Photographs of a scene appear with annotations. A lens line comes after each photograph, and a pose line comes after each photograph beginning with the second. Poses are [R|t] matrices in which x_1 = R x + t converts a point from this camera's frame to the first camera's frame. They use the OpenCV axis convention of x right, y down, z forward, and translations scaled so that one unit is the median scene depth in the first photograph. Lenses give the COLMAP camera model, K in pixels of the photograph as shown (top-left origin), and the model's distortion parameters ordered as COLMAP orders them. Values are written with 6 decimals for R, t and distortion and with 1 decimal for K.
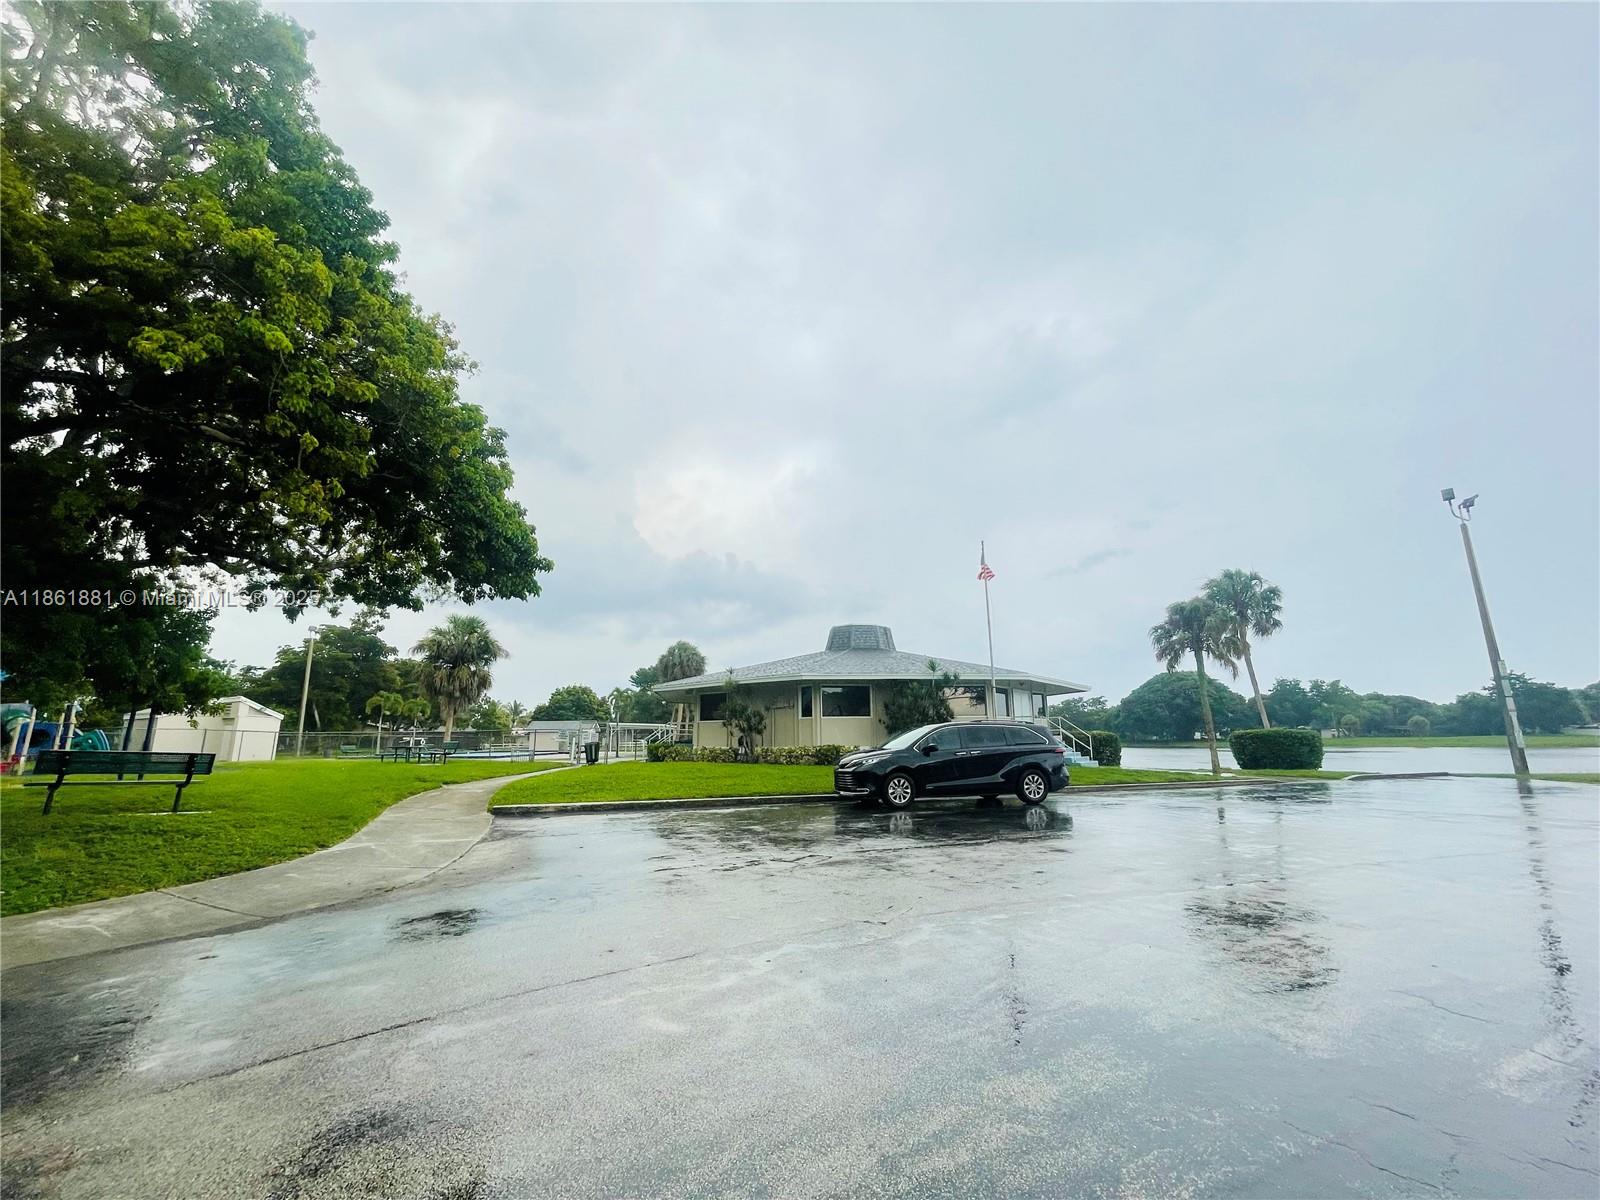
lens RADIAL K [[652.6, 0, 801.8], [0, 652.6, 604.7], [0, 0, 1]] dist [-0.002068, -0.000123]
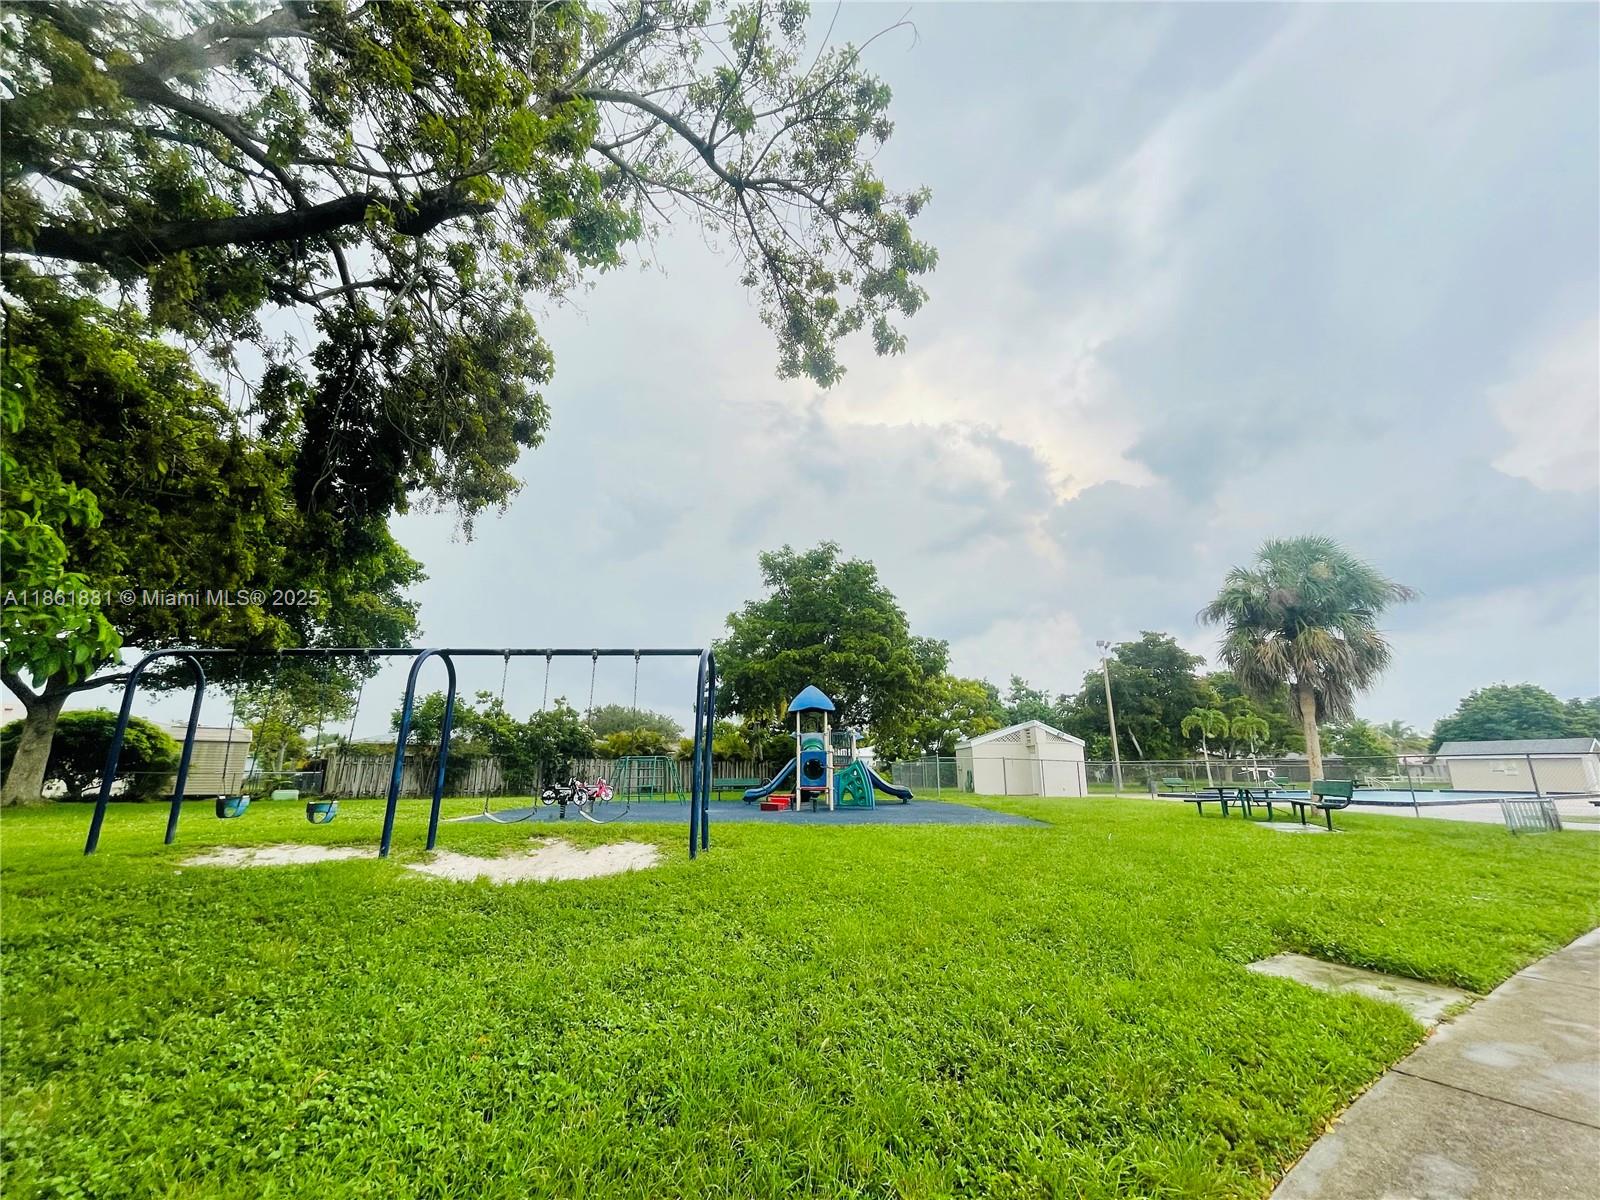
lens RADIAL K [[652.7, 0, 797.5], [0, 652.7, 625.4], [0, 0, 1]] dist [-0.000850, -0.000325]
pose [[0.422031, -0.189852, -0.886480, -0.112272], [0.179330, 0.975988, -0.123646, 0.039270], [0.888668, -0.106790, 0.445943, 0.198464]]
